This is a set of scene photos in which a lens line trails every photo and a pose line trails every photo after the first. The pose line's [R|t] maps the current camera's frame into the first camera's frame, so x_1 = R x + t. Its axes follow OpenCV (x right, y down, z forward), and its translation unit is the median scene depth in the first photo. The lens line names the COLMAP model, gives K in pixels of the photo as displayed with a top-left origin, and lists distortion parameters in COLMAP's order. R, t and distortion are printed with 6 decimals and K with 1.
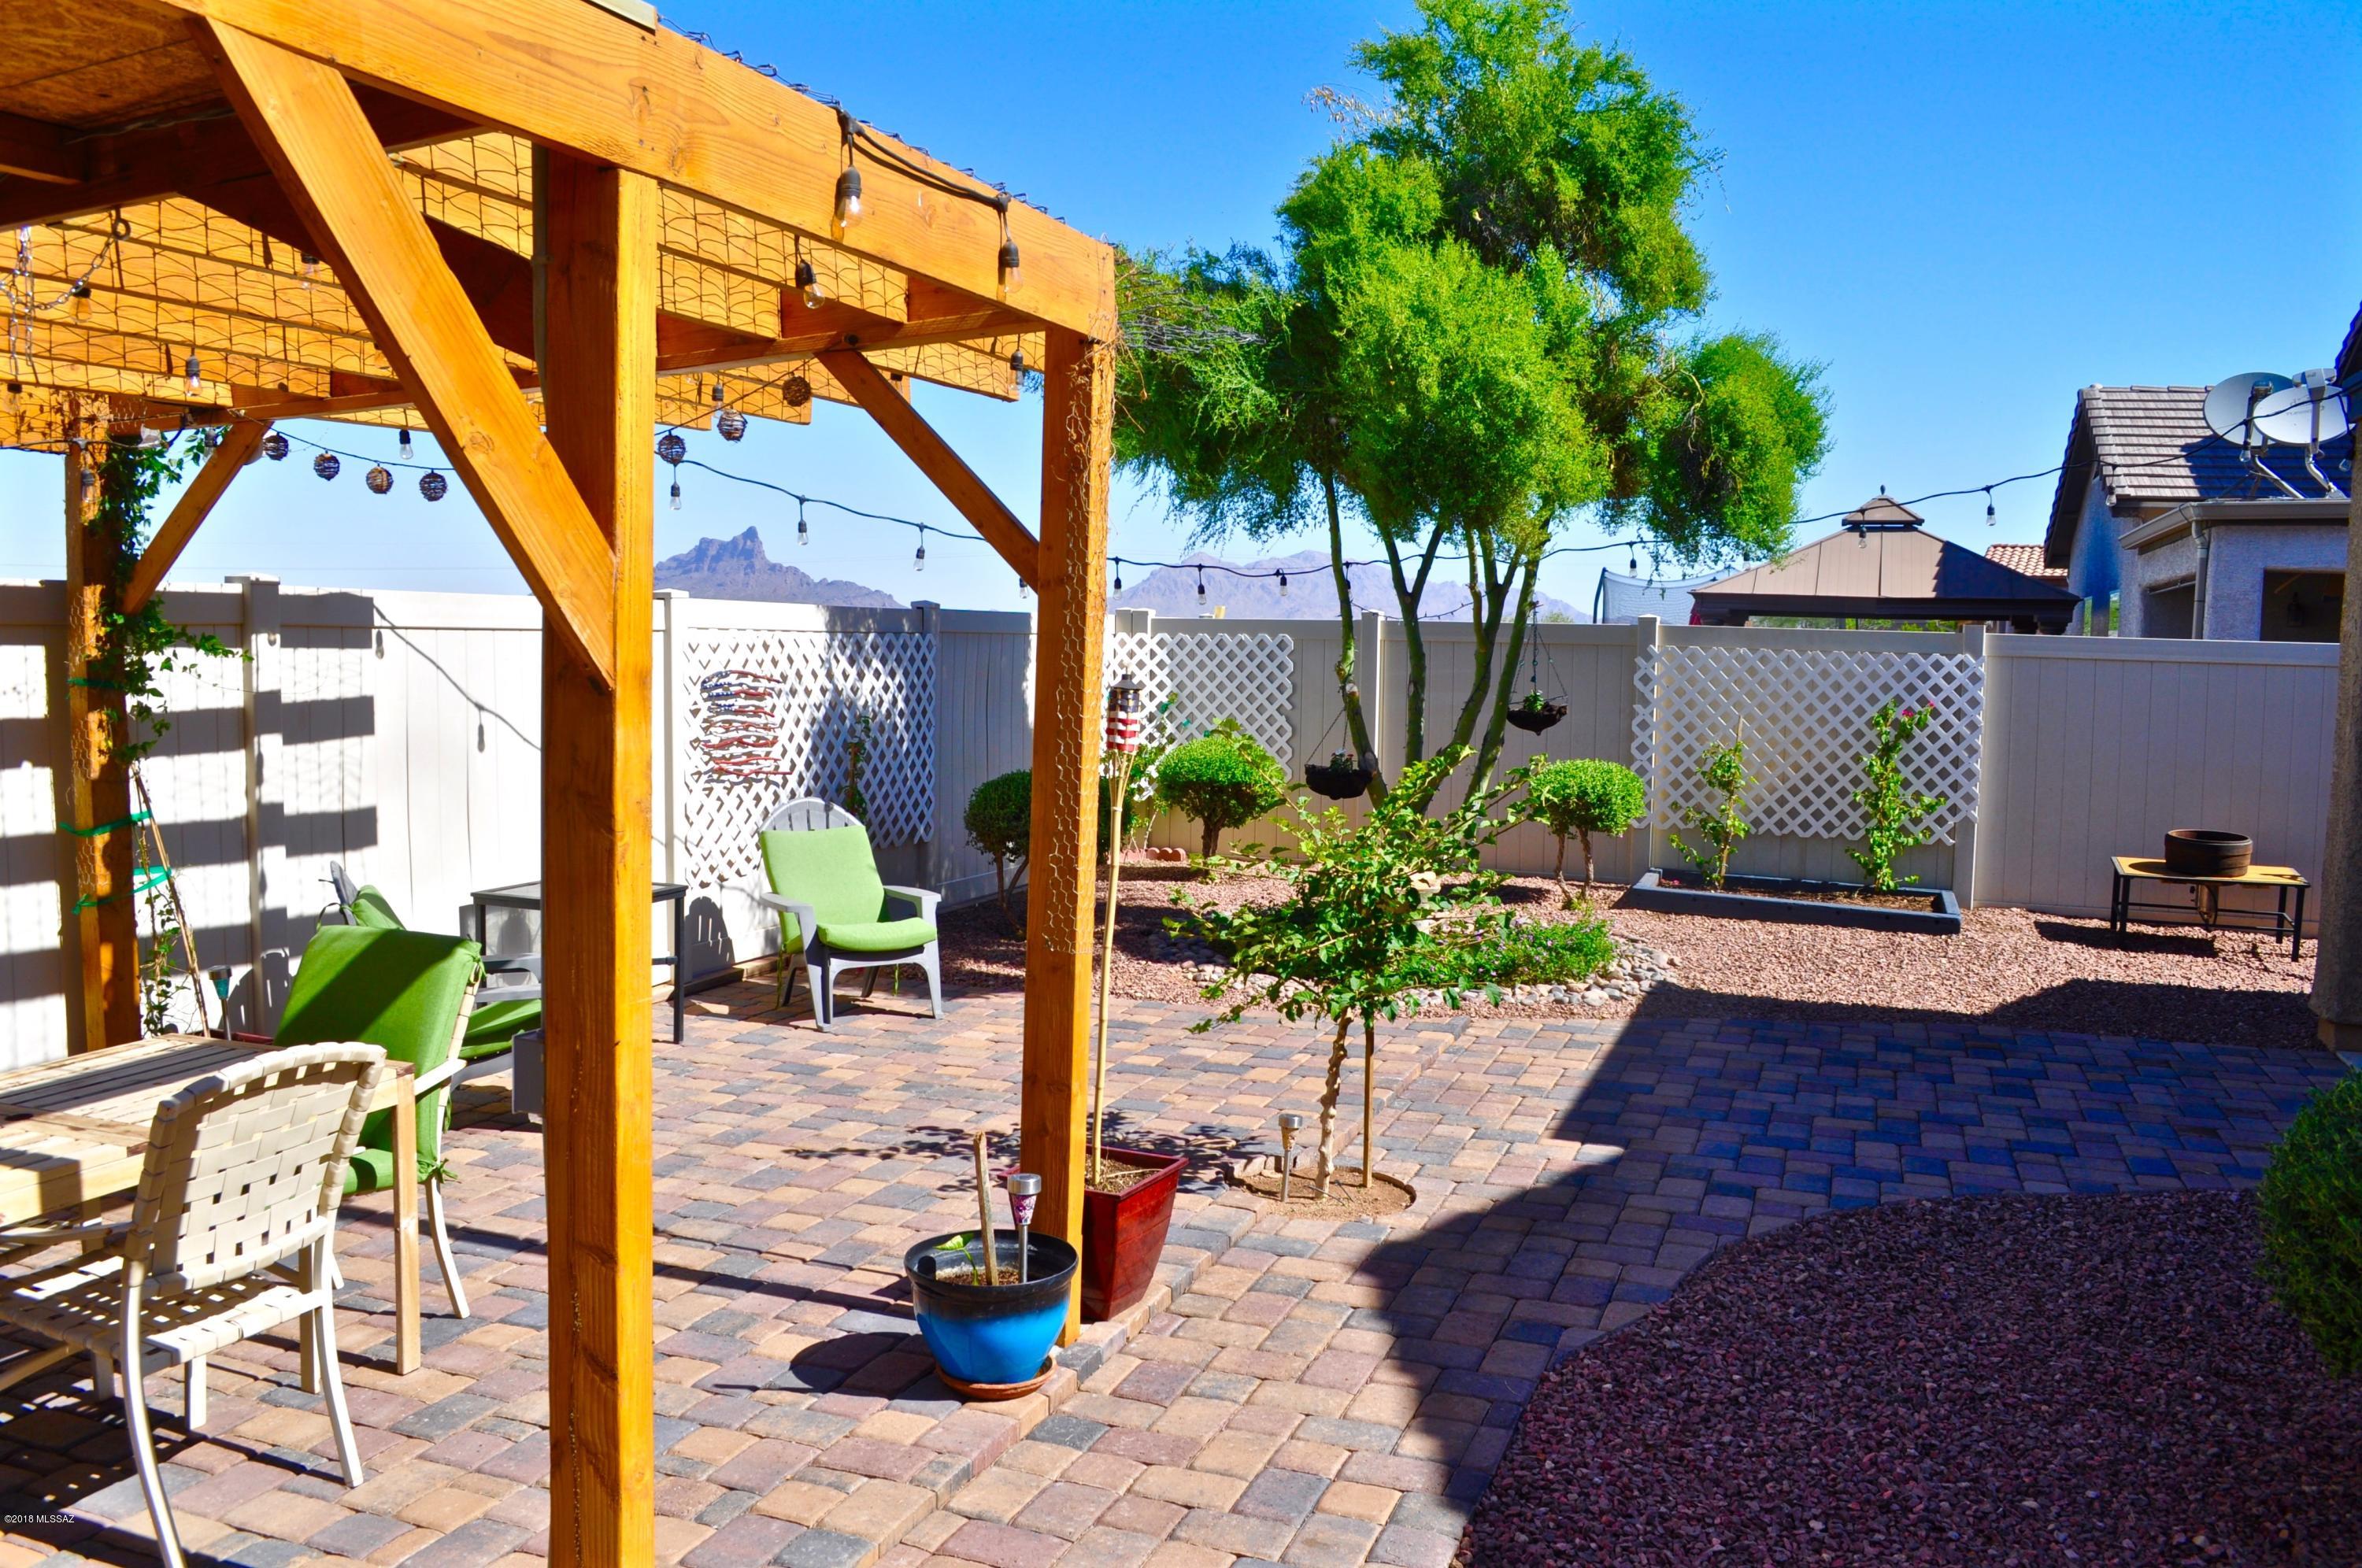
lens RADIAL K [[1869.0, 0, 1190.2], [0, 1869.0, 801.4], [0, 0, 1]] dist [-0.089870, 0.011832]
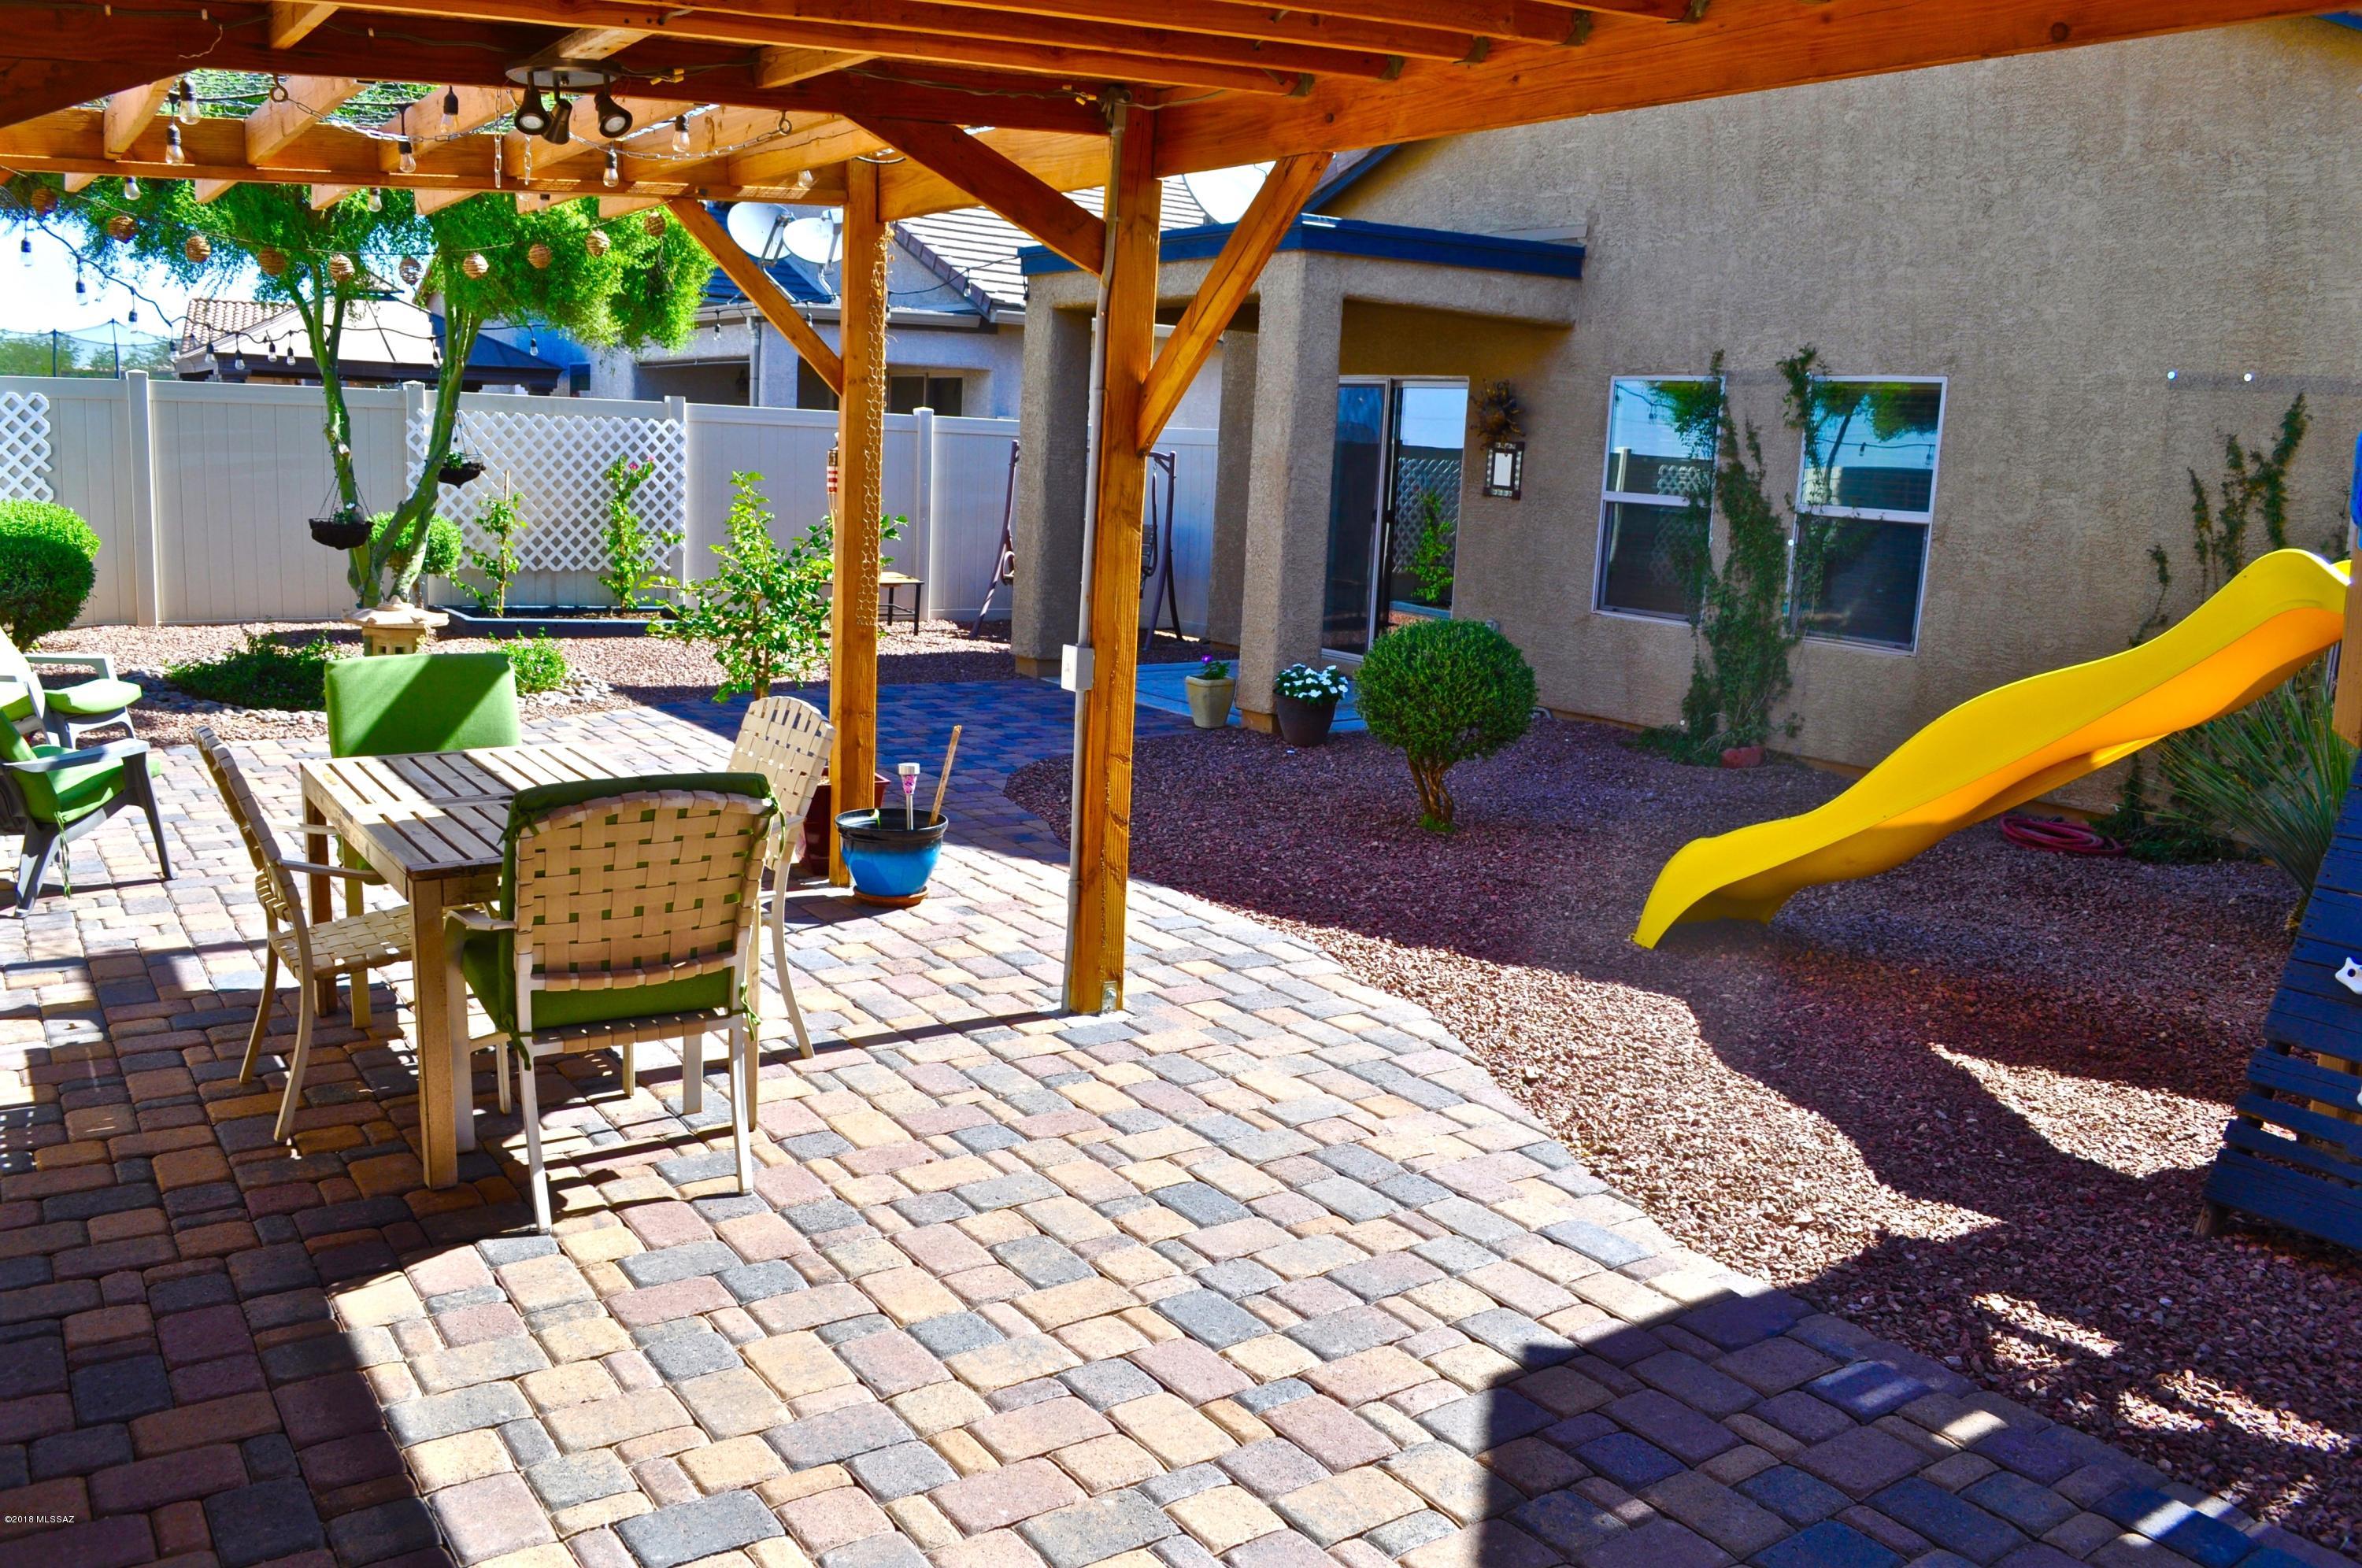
lens RADIAL K [[1869.0, 0, 1187.1], [0, 1869.0, 780.1], [0, 0, 1]] dist [-0.089870, 0.011832]
pose [[0.569385, -0.136308, 0.810691, -0.447553], [0.037388, 0.989431, 0.140102, 0.000899], [-0.821220, -0.049462, 0.568464, -0.034488]]
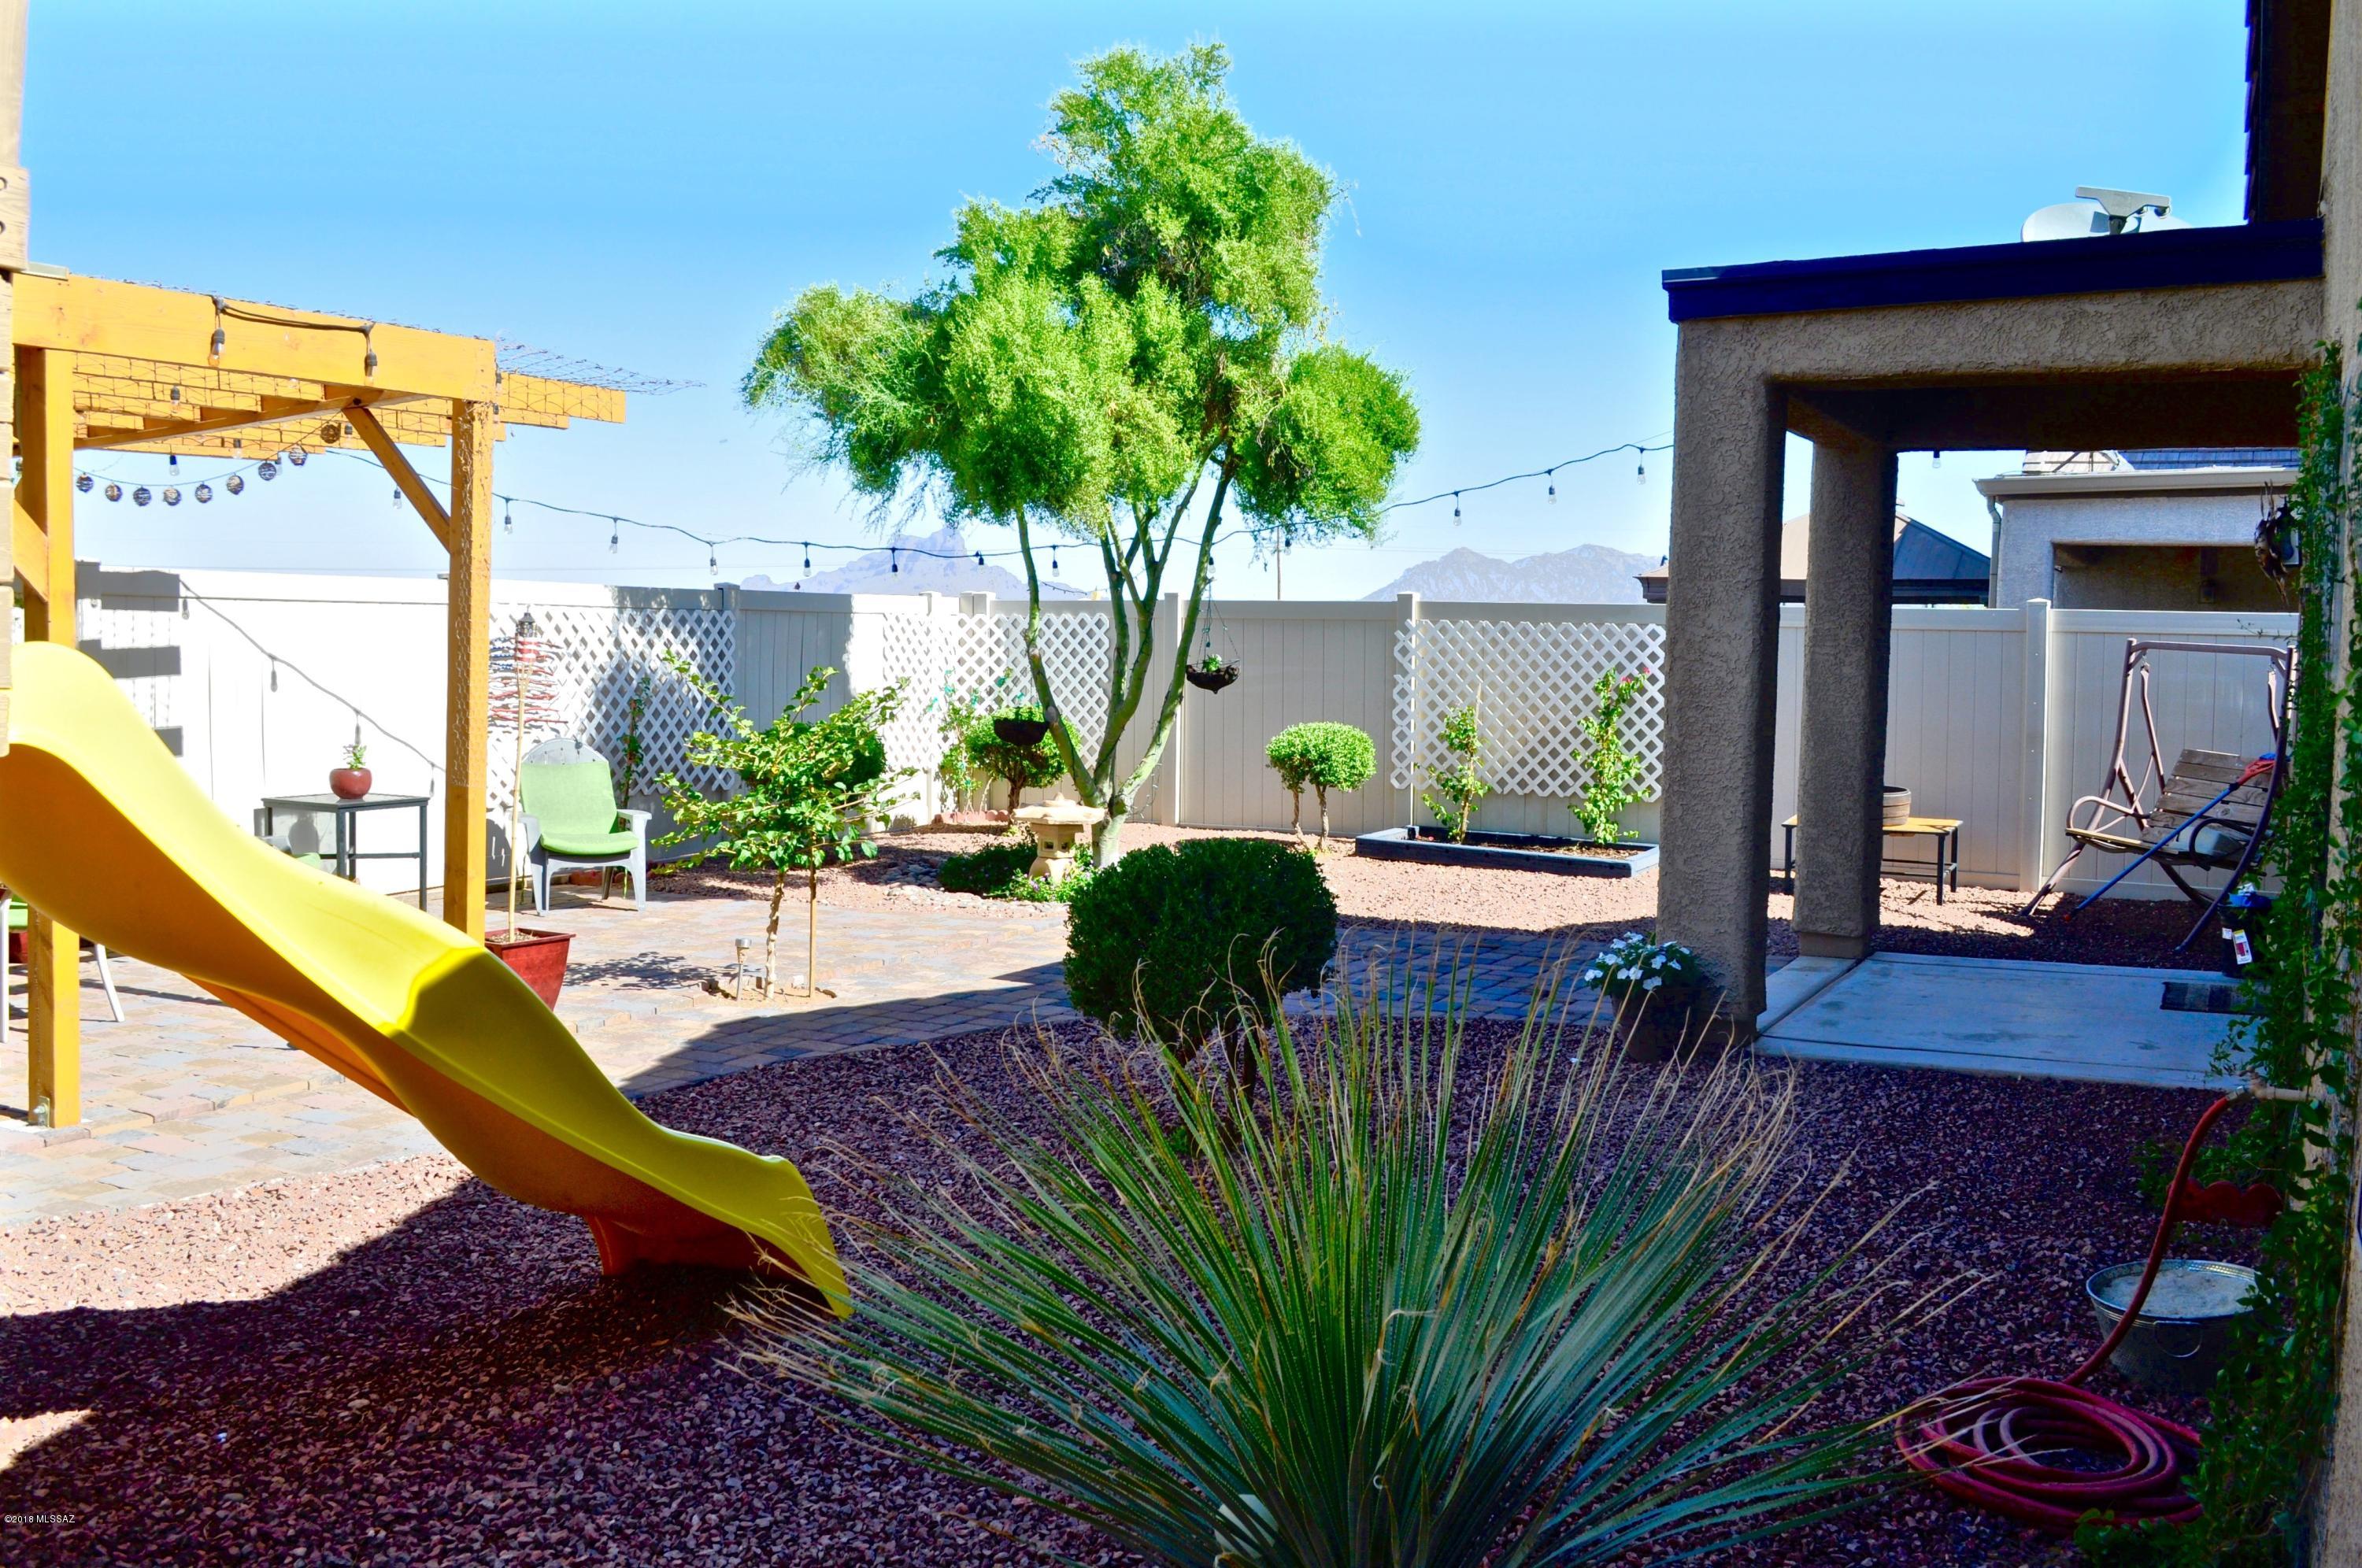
lens RADIAL K [[2147.4, 0, 1179.4], [0, 2147.4, 771.1], [0, 0, 1]] dist [-0.082349, 0.000000]
pose [[0.992263, 0.003865, -0.124096, 0.286421], [-0.007531, 0.999548, -0.029089, 0.044142], [0.123928, 0.029799, 0.991844, -0.269014]]
